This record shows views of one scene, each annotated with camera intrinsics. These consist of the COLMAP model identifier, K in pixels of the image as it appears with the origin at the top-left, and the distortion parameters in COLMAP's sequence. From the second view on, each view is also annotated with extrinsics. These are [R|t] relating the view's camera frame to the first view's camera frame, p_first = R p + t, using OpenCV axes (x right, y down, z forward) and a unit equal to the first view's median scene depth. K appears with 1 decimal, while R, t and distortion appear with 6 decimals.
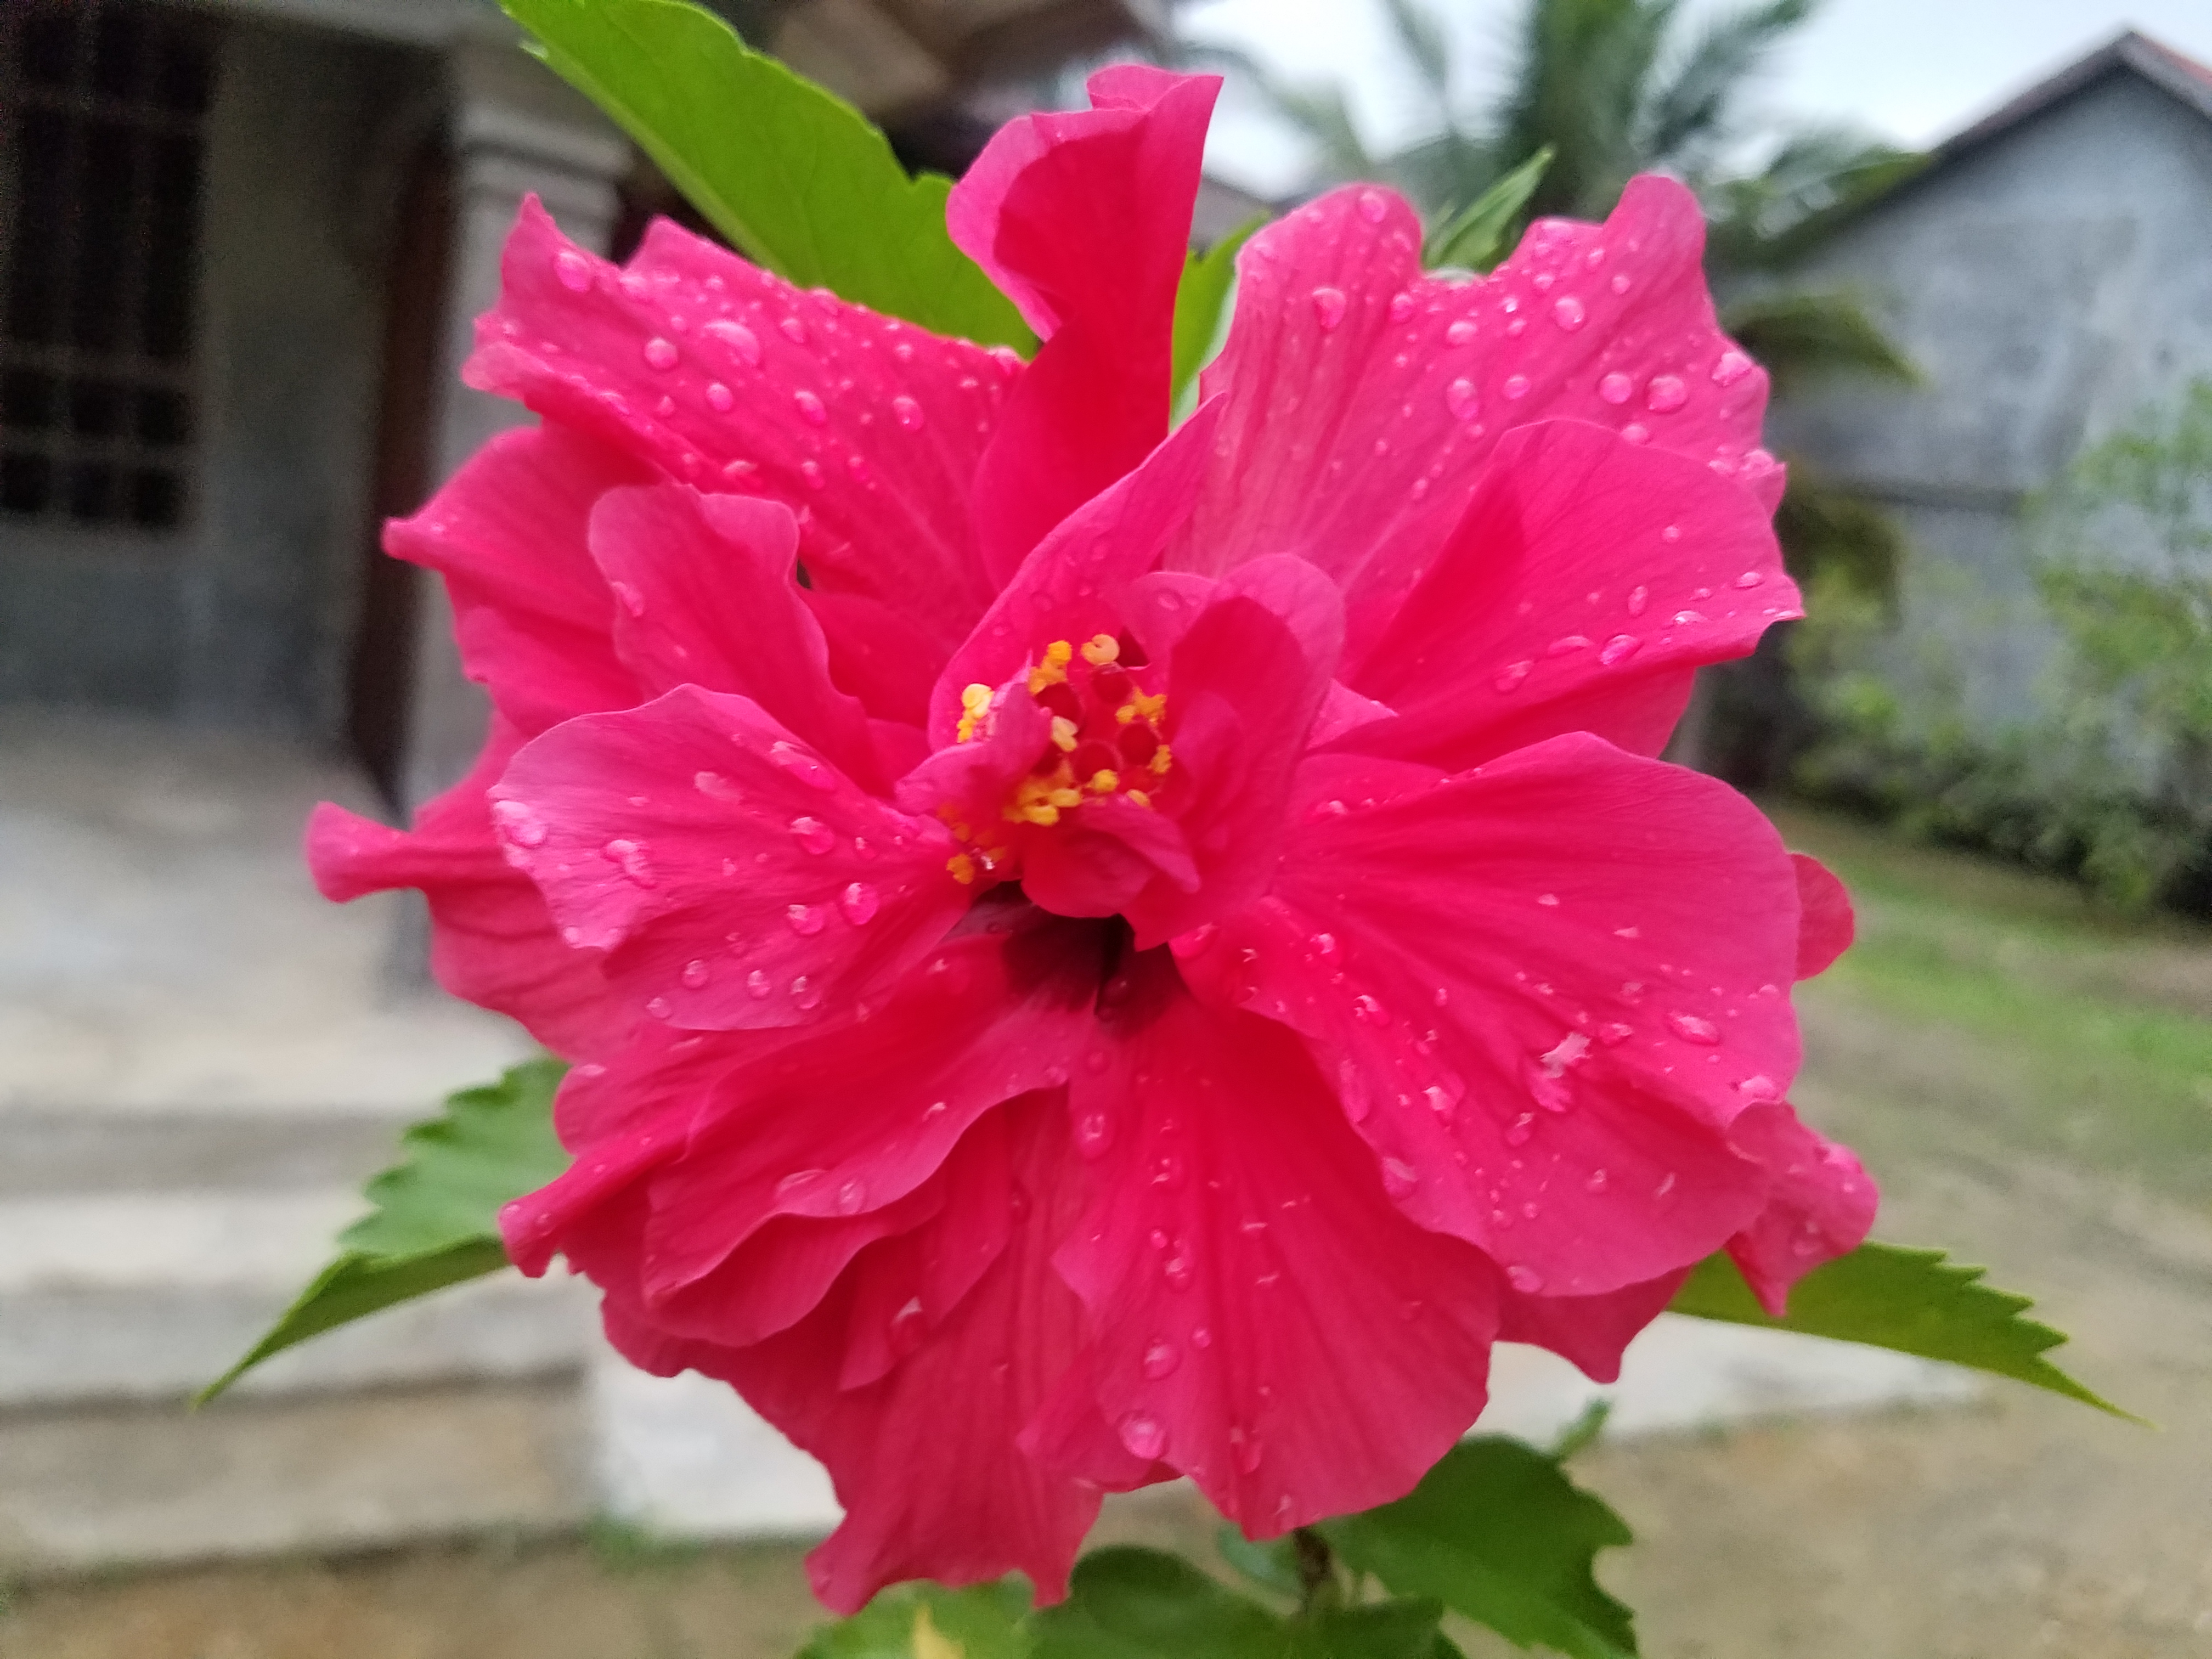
lens RADIAL K [[1665.9, 0, 1147.7], [0, 1665.9, 879.5], [0, 0, 1]] dist [0.125500, -0.002696]
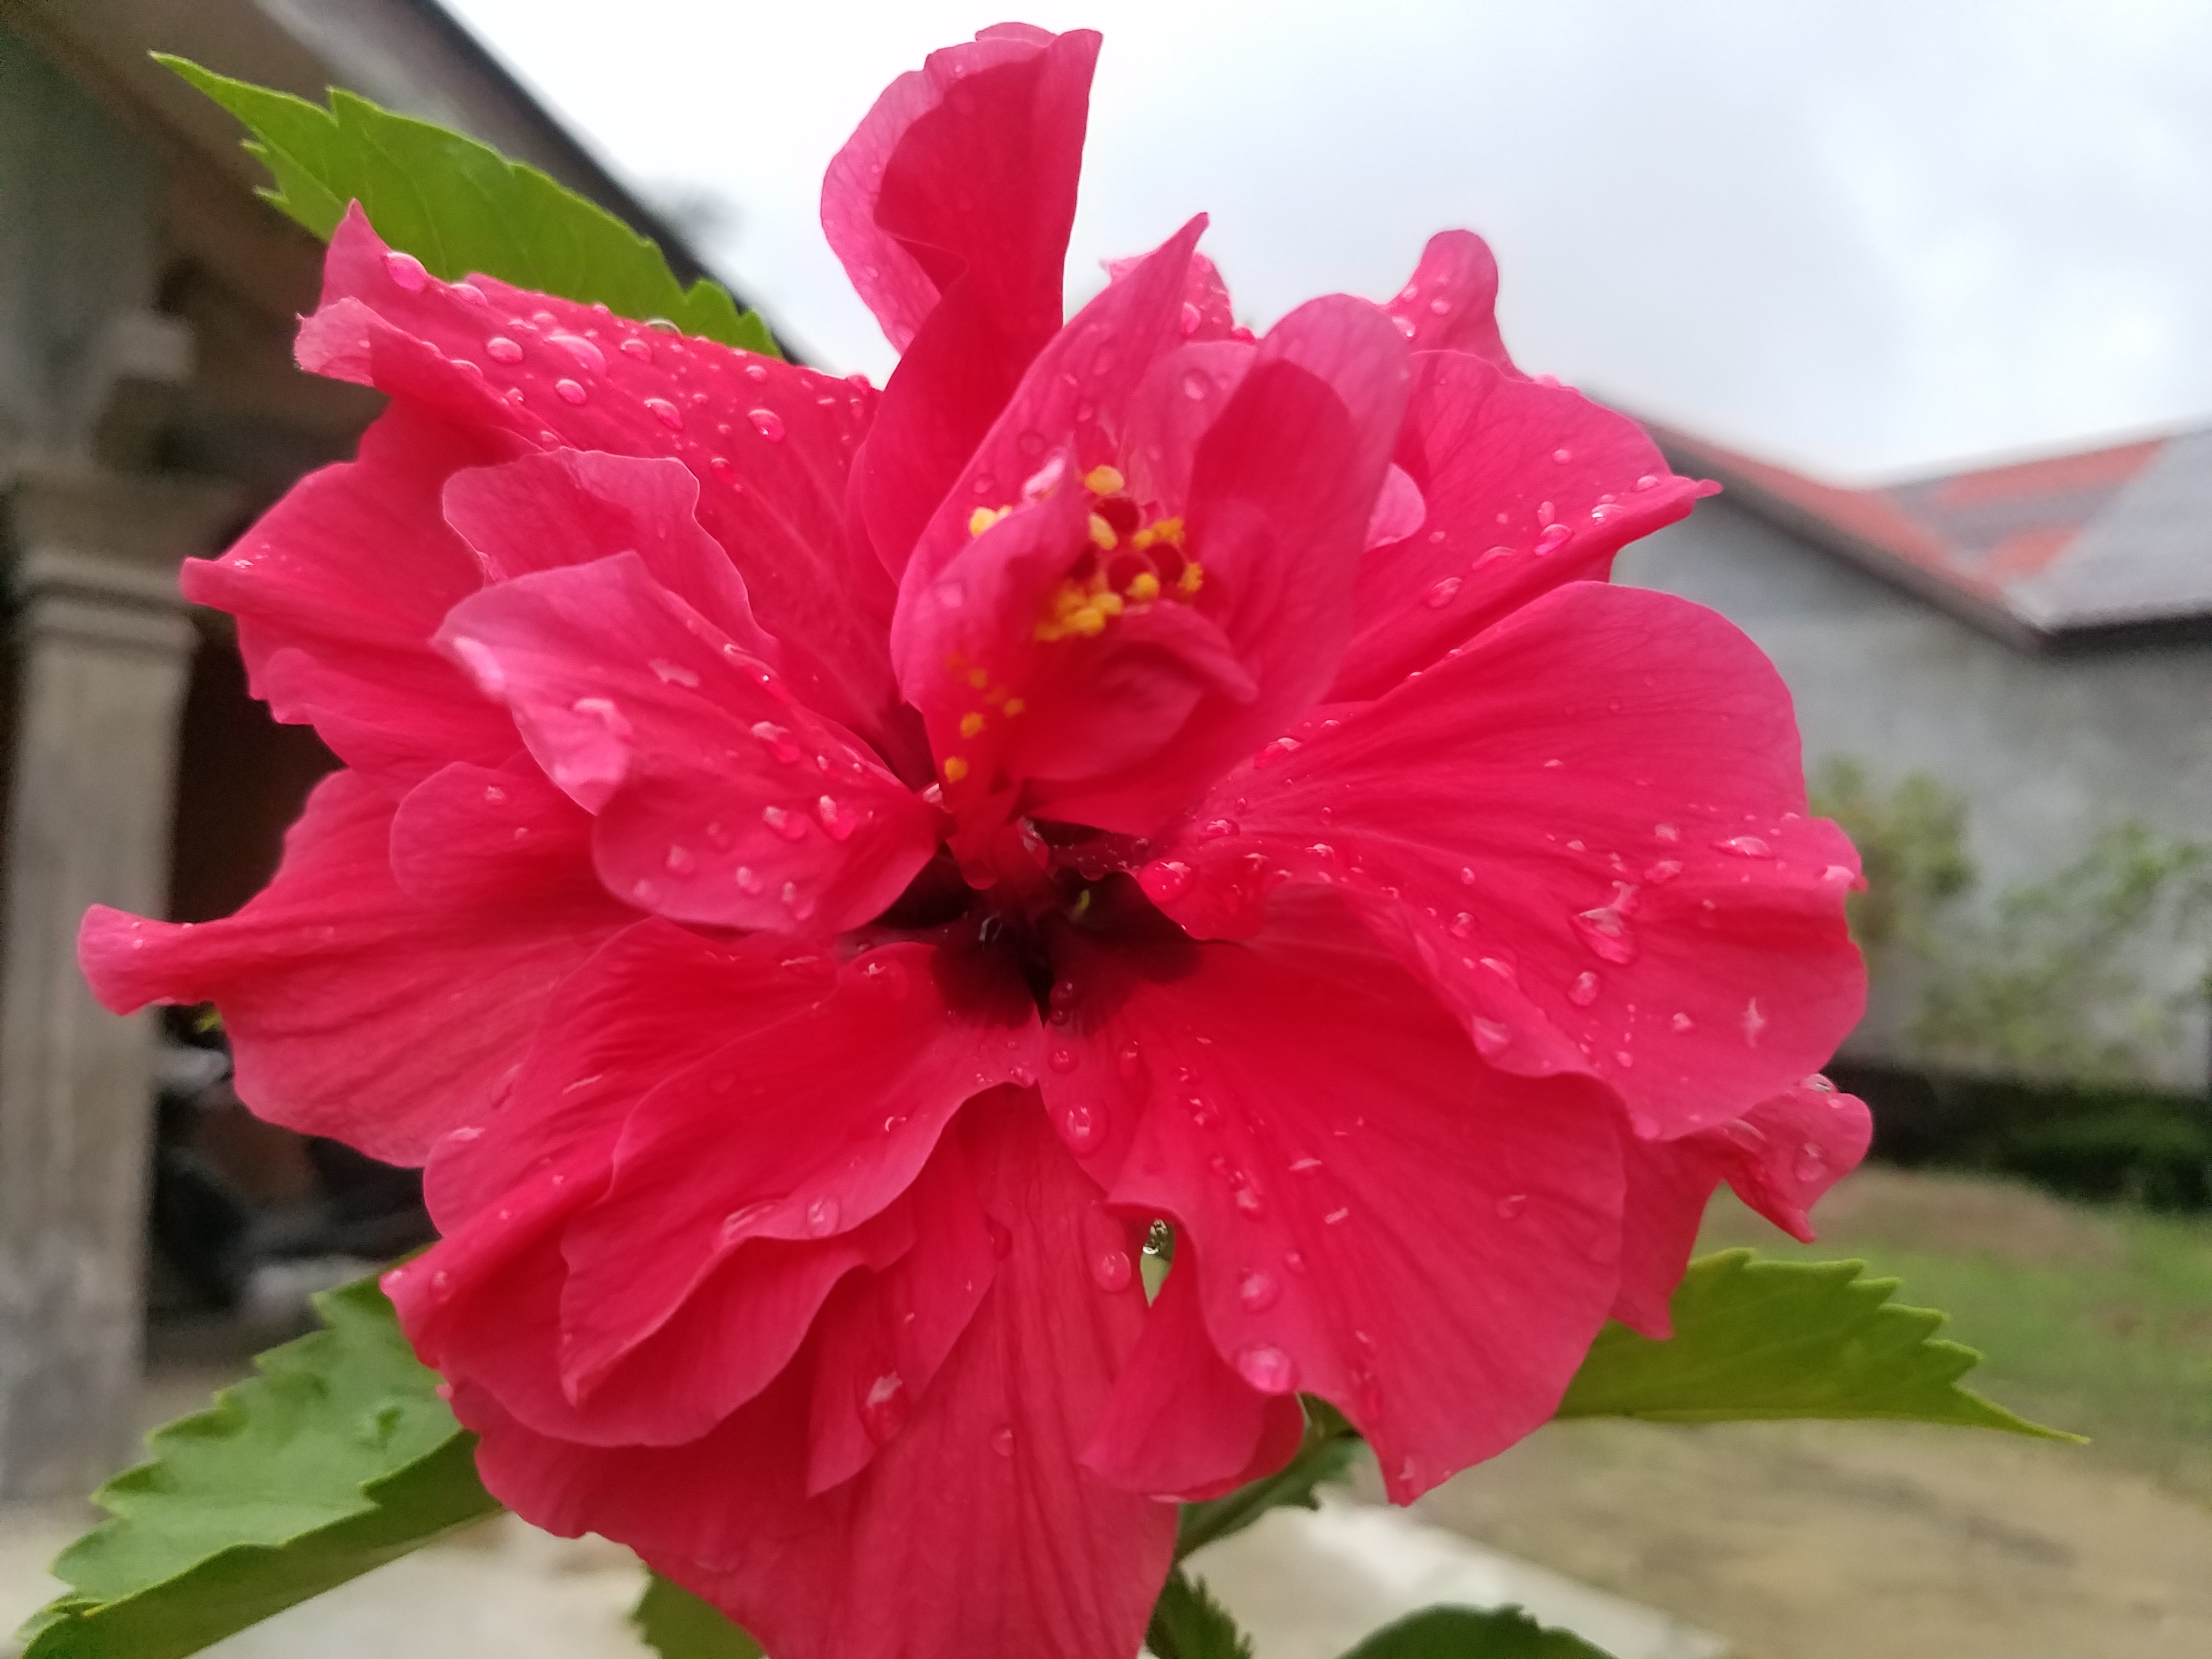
lens RADIAL K [[1640.3, 0, 1116.7], [0, 1640.3, 855.5], [0, 0, 1]] dist [0.151297, -0.238859]
pose [[0.971127, -0.087796, 0.221818, -0.201185], [0.141429, 0.960678, -0.238946, 0.234043], [-0.192118, 0.263419, 0.945358, 0.154953]]
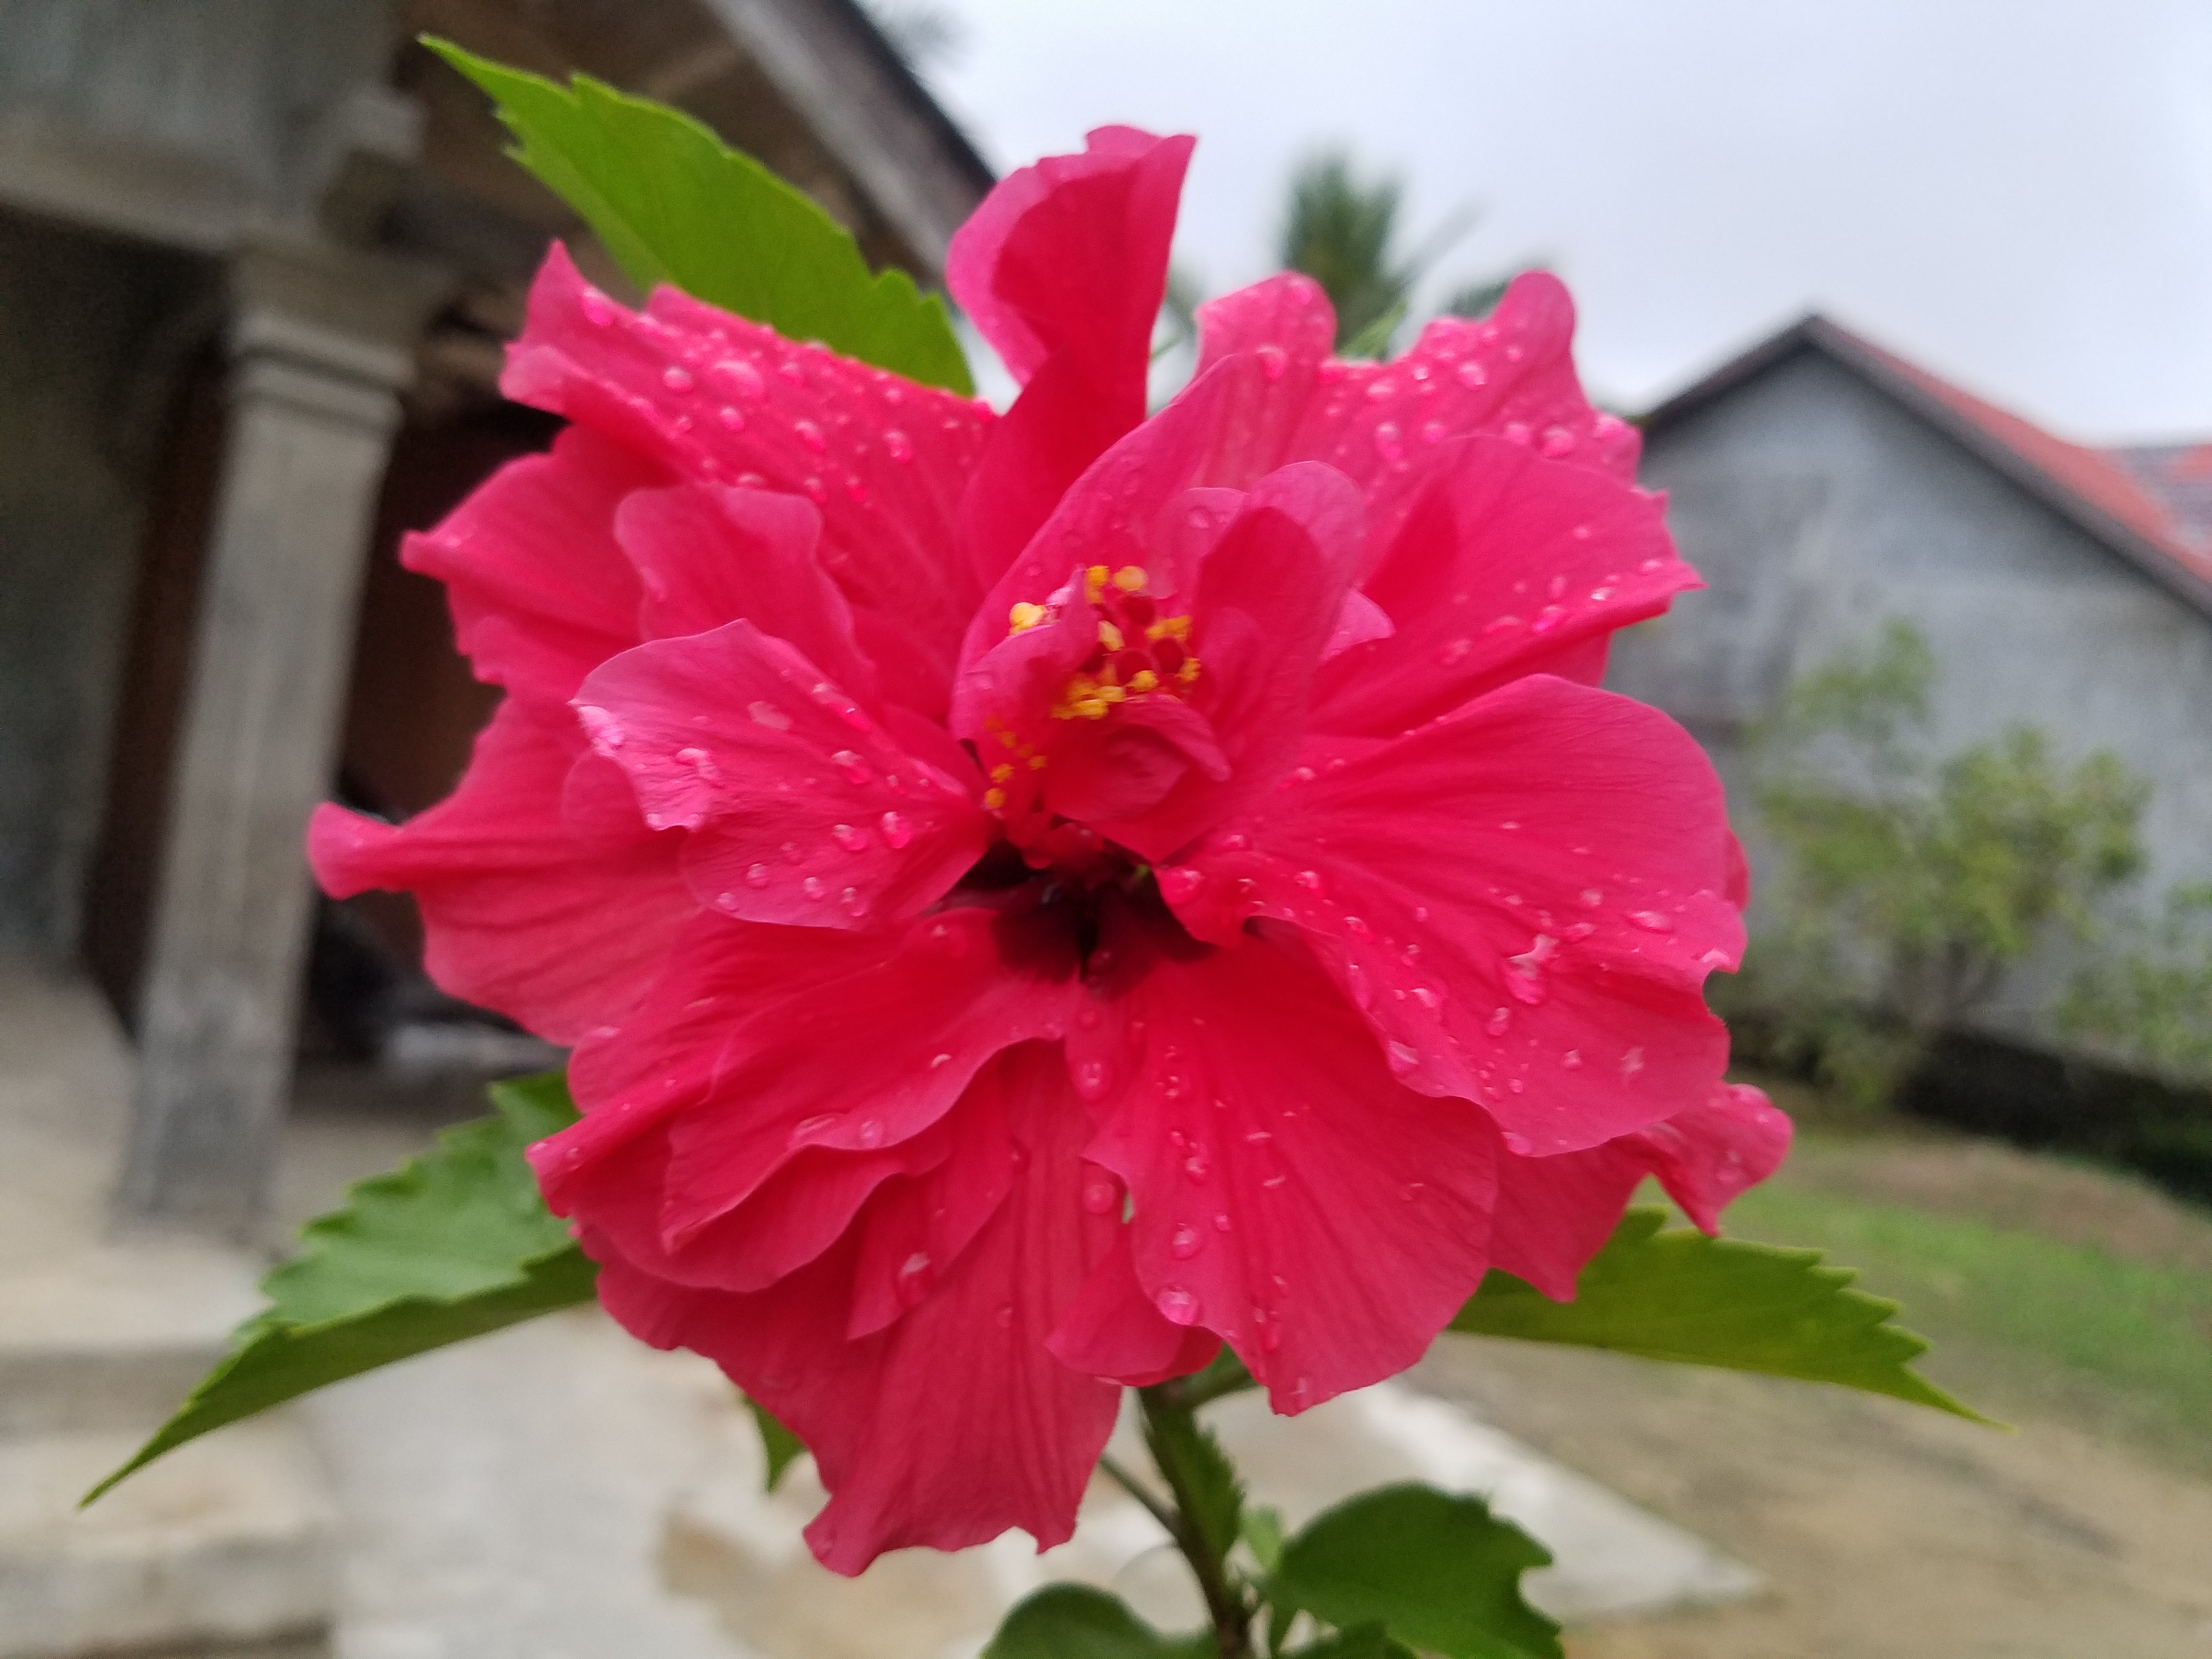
lens RADIAL K [[1630.5, 0, 1154.7], [0, 1630.5, 881.1], [0, 0, 1]] dist [0.149838, 0.001827]
pose [[0.992724, -0.012013, 0.119809, -0.121588], [0.029092, 0.989463, -0.141835, 0.184197], [-0.116843, 0.144288, 0.982613, -0.050790]]
